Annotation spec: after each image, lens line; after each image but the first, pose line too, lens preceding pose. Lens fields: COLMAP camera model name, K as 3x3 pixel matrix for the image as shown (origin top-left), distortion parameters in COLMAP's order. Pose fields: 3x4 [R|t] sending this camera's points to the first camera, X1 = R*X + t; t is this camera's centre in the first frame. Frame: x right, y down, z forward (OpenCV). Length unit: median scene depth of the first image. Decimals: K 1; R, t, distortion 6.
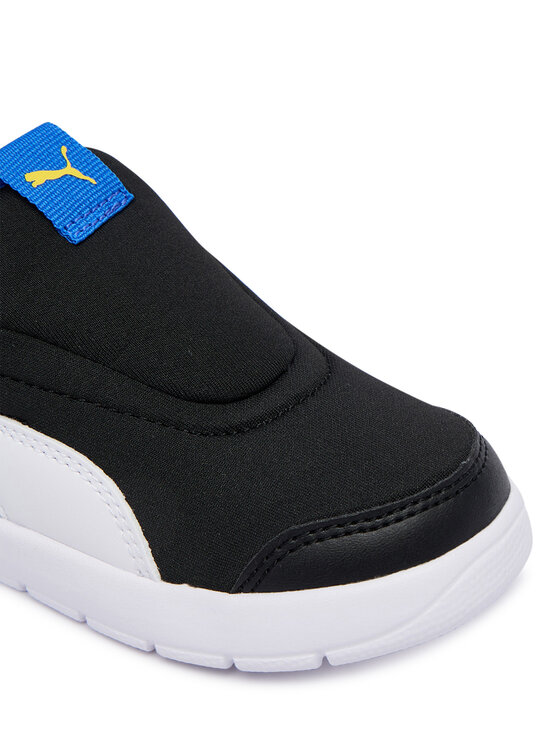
lens RADIAL K [[1331.9, 0, 280.9], [0, 1331.9, 372.5], [0, 0, 1]] dist [0.109408, 0.000000]
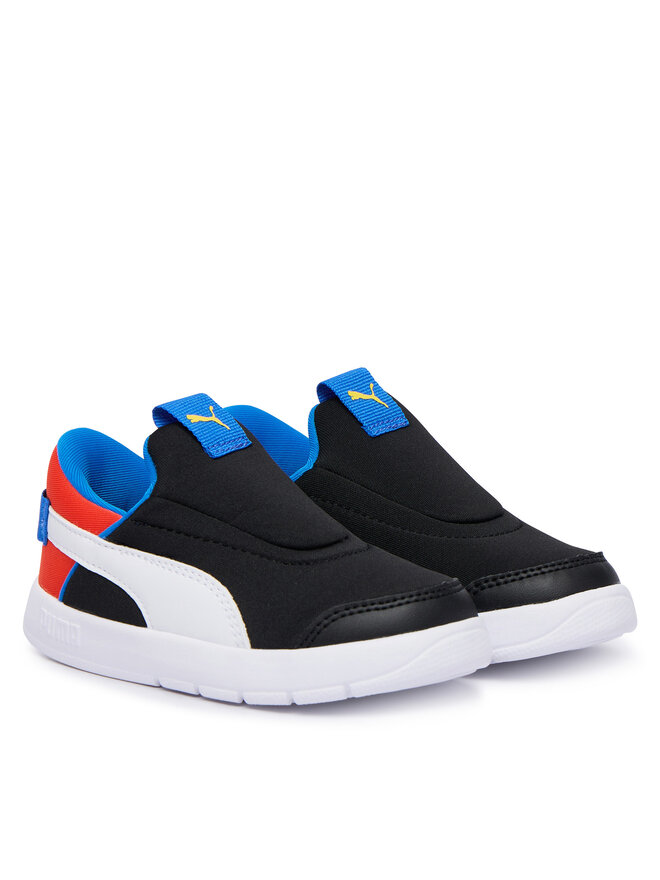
lens RADIAL K [[2590.2, 0, 329.4], [0, 2590.2, 440.1], [0, 0, 1]] dist [1.210856, 0.000000]
pose [[0.996291, 0.050959, -0.069332, 0.202045], [-0.072800, 0.928740, -0.363513, 1.031454], [0.045867, 0.367212, 0.929006, -1.930875]]
